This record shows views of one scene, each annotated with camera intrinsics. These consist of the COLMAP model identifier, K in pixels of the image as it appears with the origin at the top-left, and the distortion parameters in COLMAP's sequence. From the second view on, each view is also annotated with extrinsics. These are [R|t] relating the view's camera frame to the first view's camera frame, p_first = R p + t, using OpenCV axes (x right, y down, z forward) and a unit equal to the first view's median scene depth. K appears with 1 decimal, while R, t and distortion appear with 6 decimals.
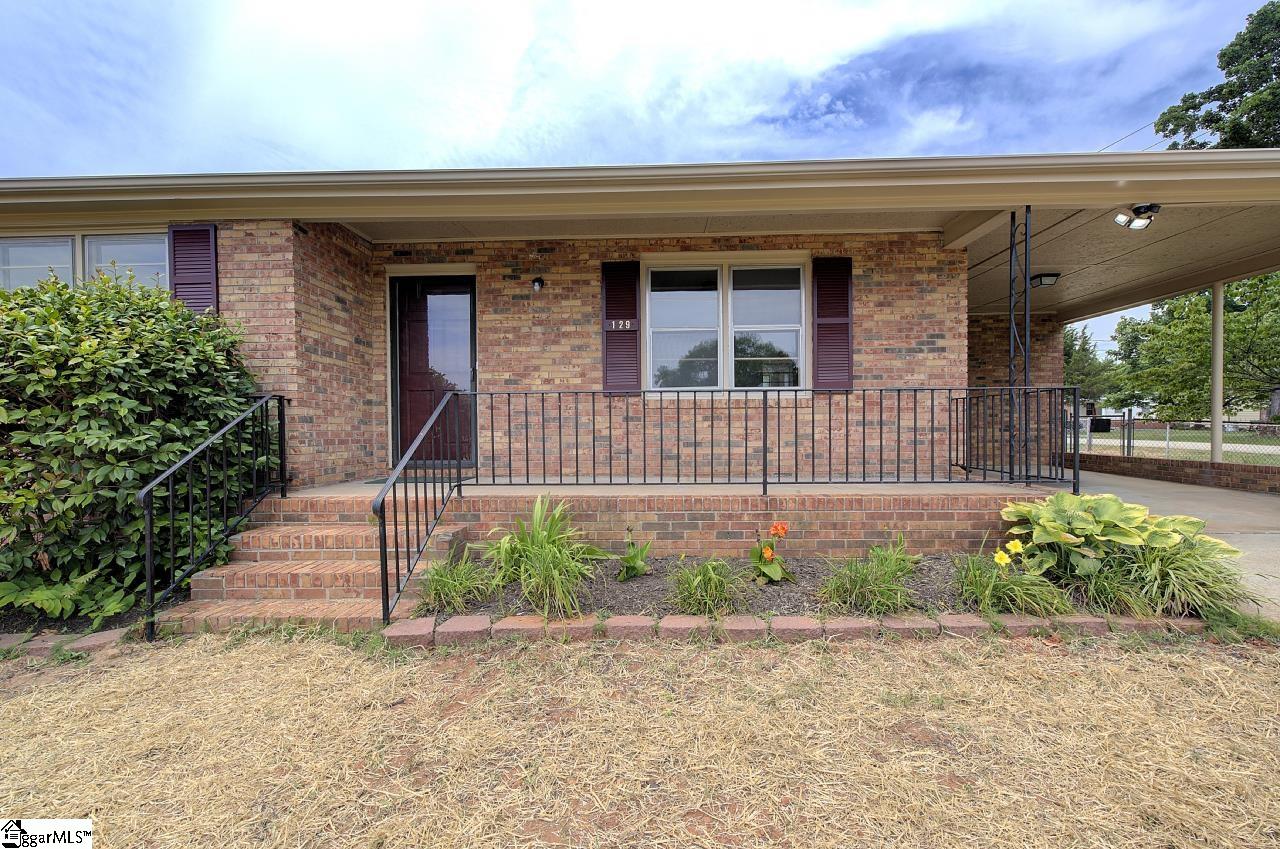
lens RADIAL K [[567.5, 0, 639.5], [0, 567.5, 436.6], [0, 0, 1]] dist [-0.001460, 0.007729]
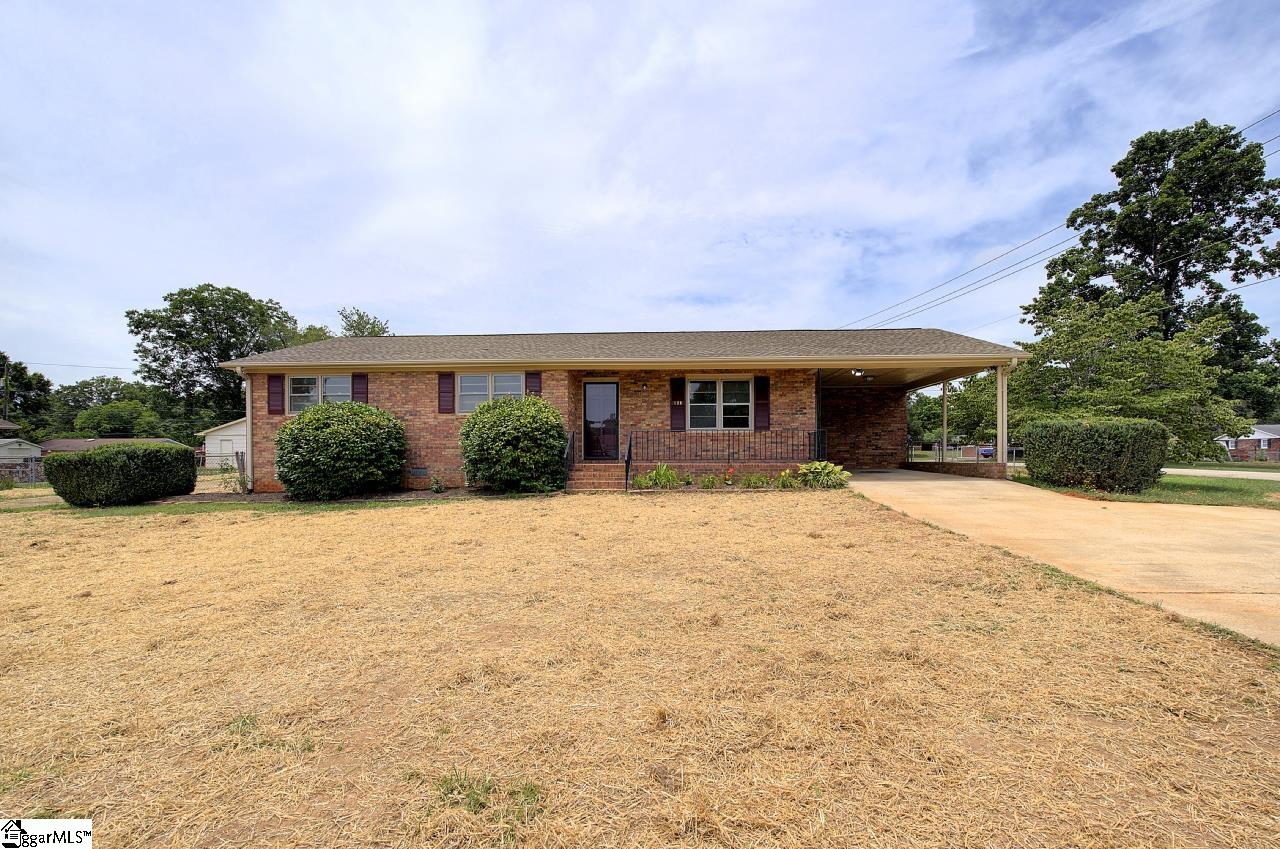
lens RADIAL K [[567.5, 0, 639.5], [0, 567.5, 436.6], [0, 0, 1]] dist [-0.001460, 0.007729]
pose [[0.999607, 0.006286, -0.027333, -0.133145], [-0.007668, 0.998681, -0.050764, 0.082161], [0.026978, 0.050954, 0.998337, -1.513070]]
